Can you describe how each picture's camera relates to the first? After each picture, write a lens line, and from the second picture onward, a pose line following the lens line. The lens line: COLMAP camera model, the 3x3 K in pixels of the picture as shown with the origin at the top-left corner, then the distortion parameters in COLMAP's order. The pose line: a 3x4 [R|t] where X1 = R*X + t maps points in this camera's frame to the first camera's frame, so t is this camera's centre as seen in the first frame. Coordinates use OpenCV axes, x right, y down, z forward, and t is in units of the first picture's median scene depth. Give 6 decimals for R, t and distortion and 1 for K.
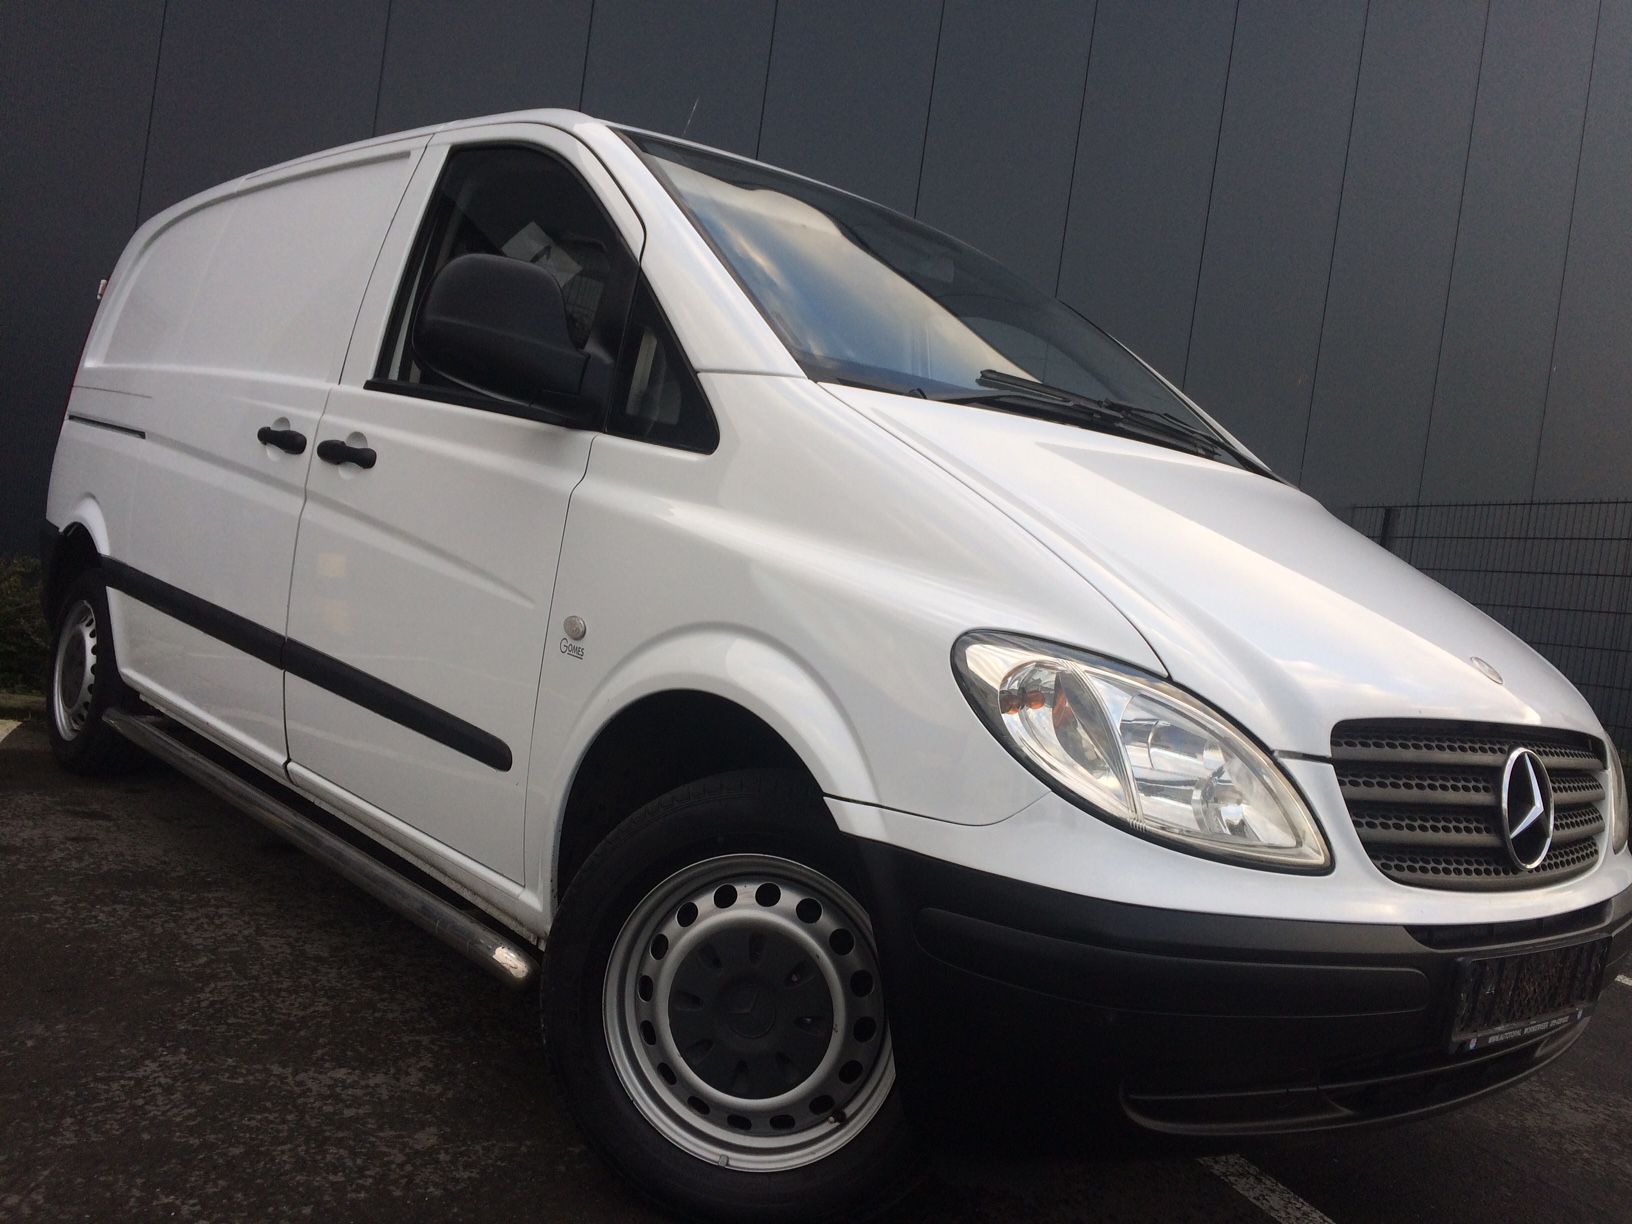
lens RADIAL K [[1365.8, 0, 816.0], [0, 1365.8, 612.0], [0, 0, 1]] dist [-0.000490, -0.001374]
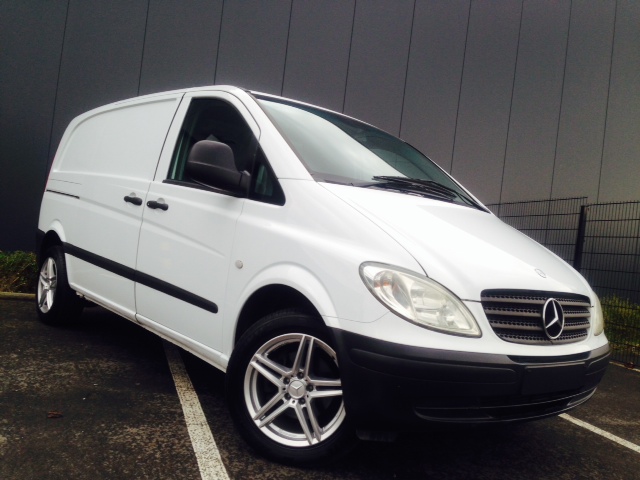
lens RADIAL K [[625.2, 0, 320.0], [0, 625.2, 240.0], [0, 0, 1]] dist [0.053392, 0.000961]
pose [[0.999486, -0.016175, -0.027681, 0.046260], [0.015214, 0.999286, -0.034585, 0.010466], [0.028220, 0.034147, 0.999018, -0.417007]]
